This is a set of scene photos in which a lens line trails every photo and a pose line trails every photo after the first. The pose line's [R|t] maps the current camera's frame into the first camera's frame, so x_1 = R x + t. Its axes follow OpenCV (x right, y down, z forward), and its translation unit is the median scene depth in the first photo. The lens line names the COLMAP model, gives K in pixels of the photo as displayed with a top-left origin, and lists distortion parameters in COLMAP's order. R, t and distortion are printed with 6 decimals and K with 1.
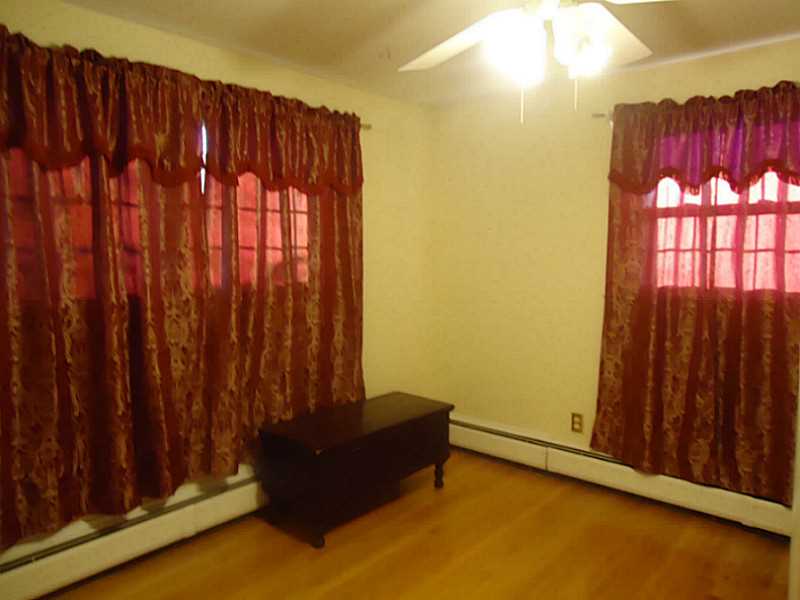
lens RADIAL K [[580.4, 0, 399.2], [0, 580.4, 297.8], [0, 0, 1]] dist [-0.010196, 0.008064]
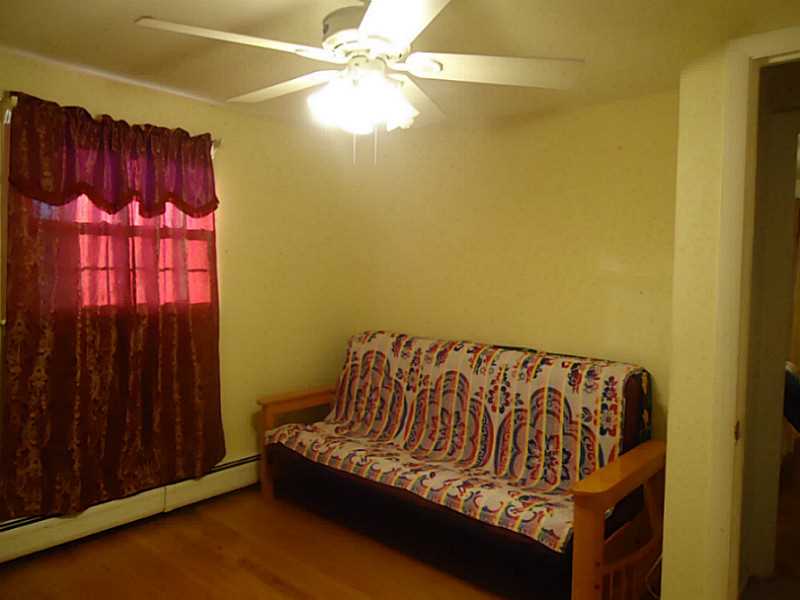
lens RADIAL K [[580.4, 0, 399.2], [0, 580.4, 302.6], [0, 0, 1]] dist [-0.010196, 0.008064]
pose [[0.012779, -0.051622, 0.998585, -0.504987], [0.078029, 0.995673, 0.050473, -0.036466], [-0.996869, 0.077273, 0.016752, 0.499336]]
